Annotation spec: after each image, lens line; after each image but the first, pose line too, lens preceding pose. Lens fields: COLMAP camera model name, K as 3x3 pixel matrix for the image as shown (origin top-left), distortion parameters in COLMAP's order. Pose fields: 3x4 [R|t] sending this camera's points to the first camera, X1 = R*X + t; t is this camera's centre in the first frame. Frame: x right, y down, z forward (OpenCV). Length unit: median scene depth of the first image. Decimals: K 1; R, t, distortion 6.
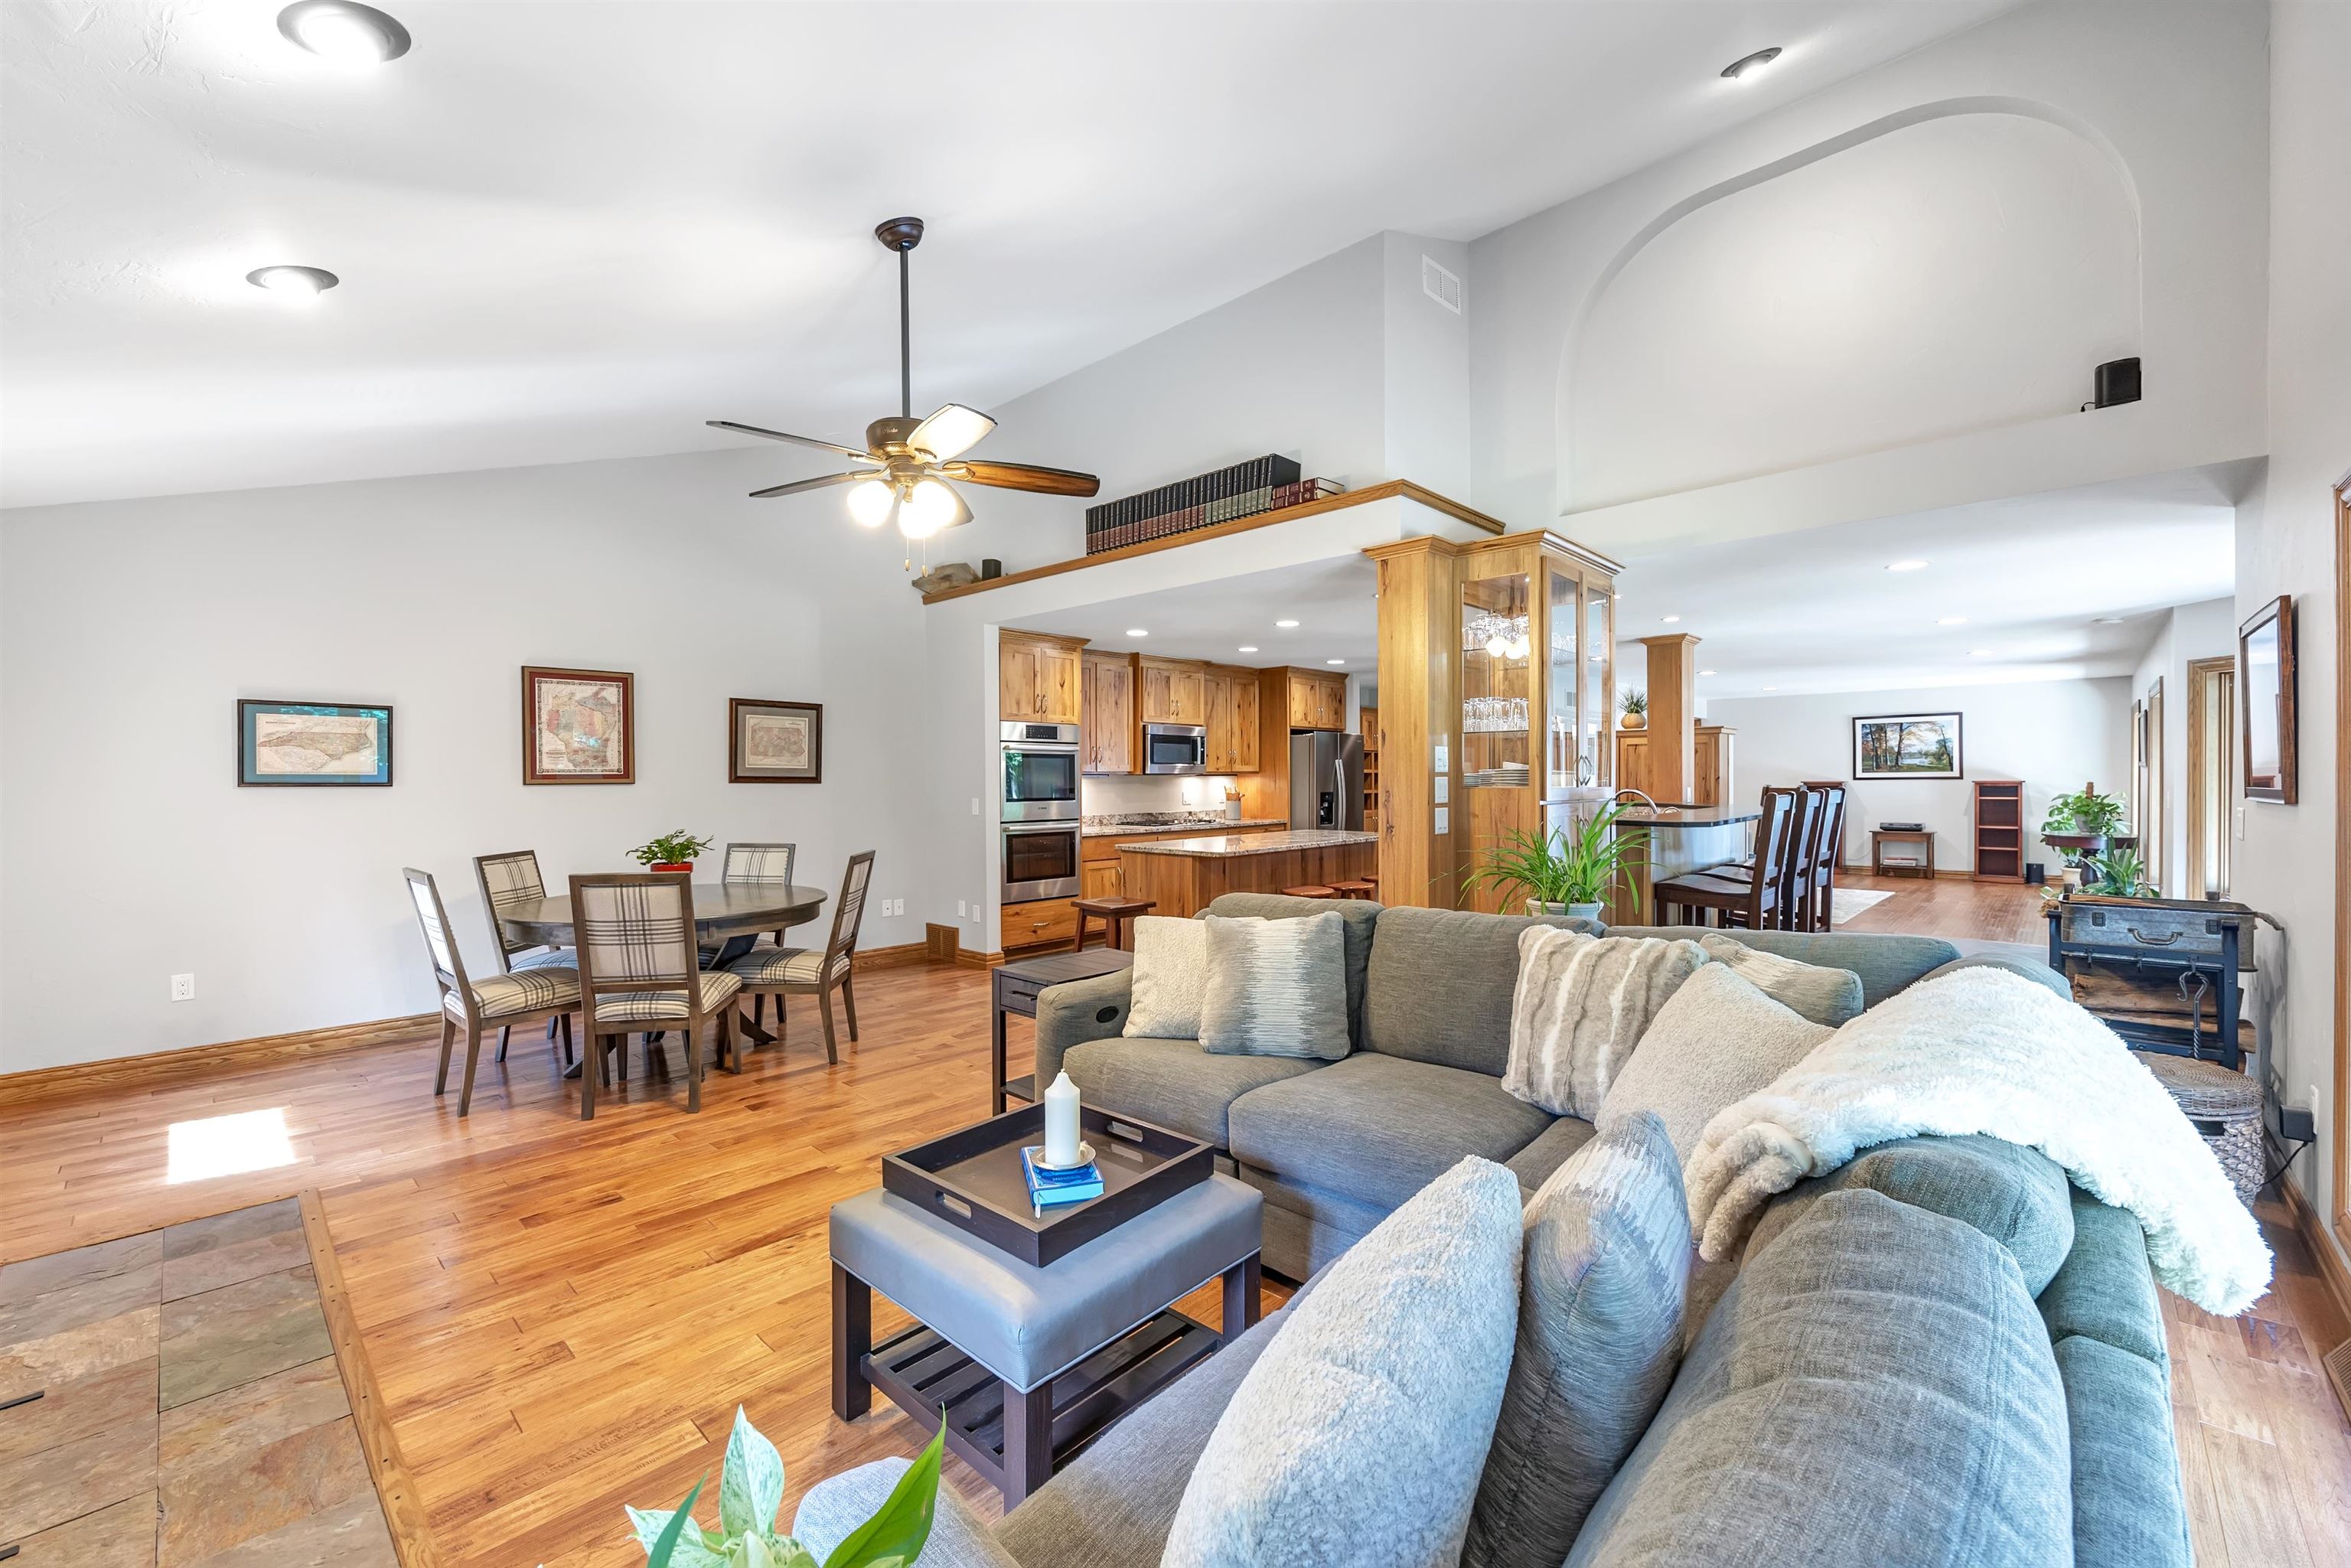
lens RADIAL K [[949.5, 0, 1175.5], [0, 949.5, 785.9], [0, 0, 1]] dist [0.007235, -0.000647]
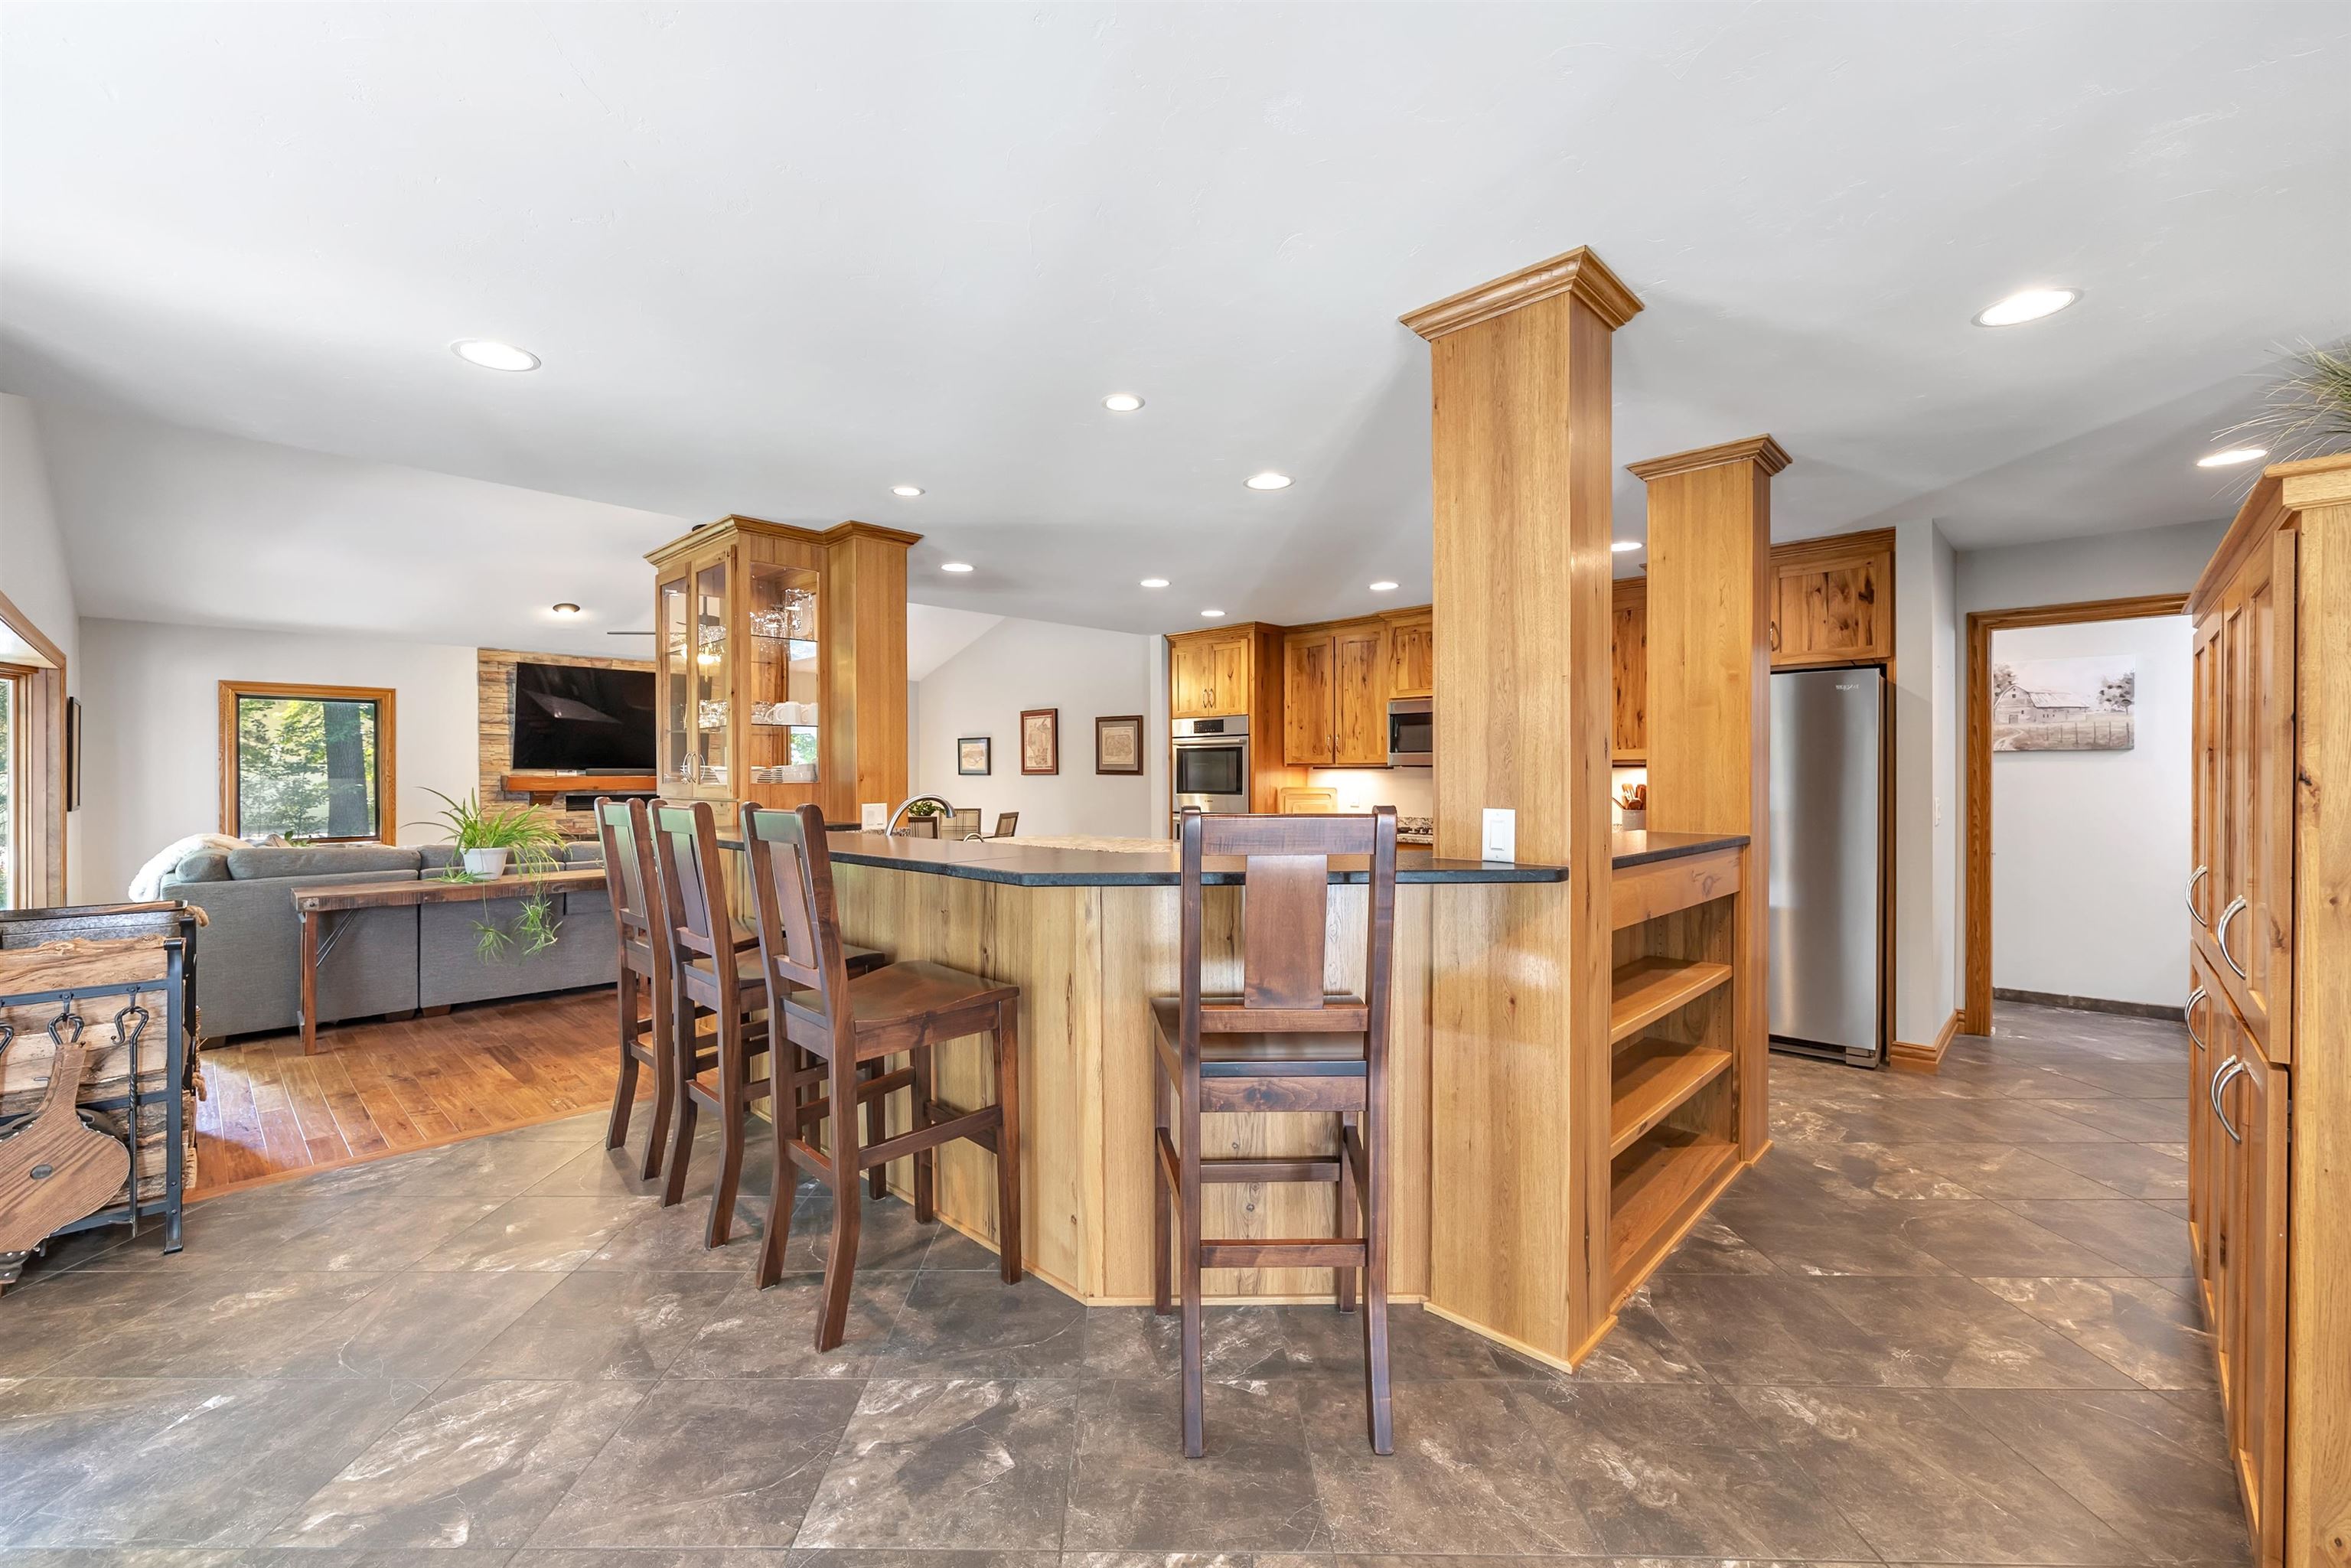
lens RADIAL K [[949.5, 0, 1164.7], [0, 949.5, 781.5], [0, 0, 1]] dist [0.007235, -0.000647]
pose [[-0.012771, 0.014185, -0.999818, 0.661809], [-0.004586, 0.999888, 0.014244, -0.008858], [0.999908, 0.004767, -0.012704, 0.732205]]
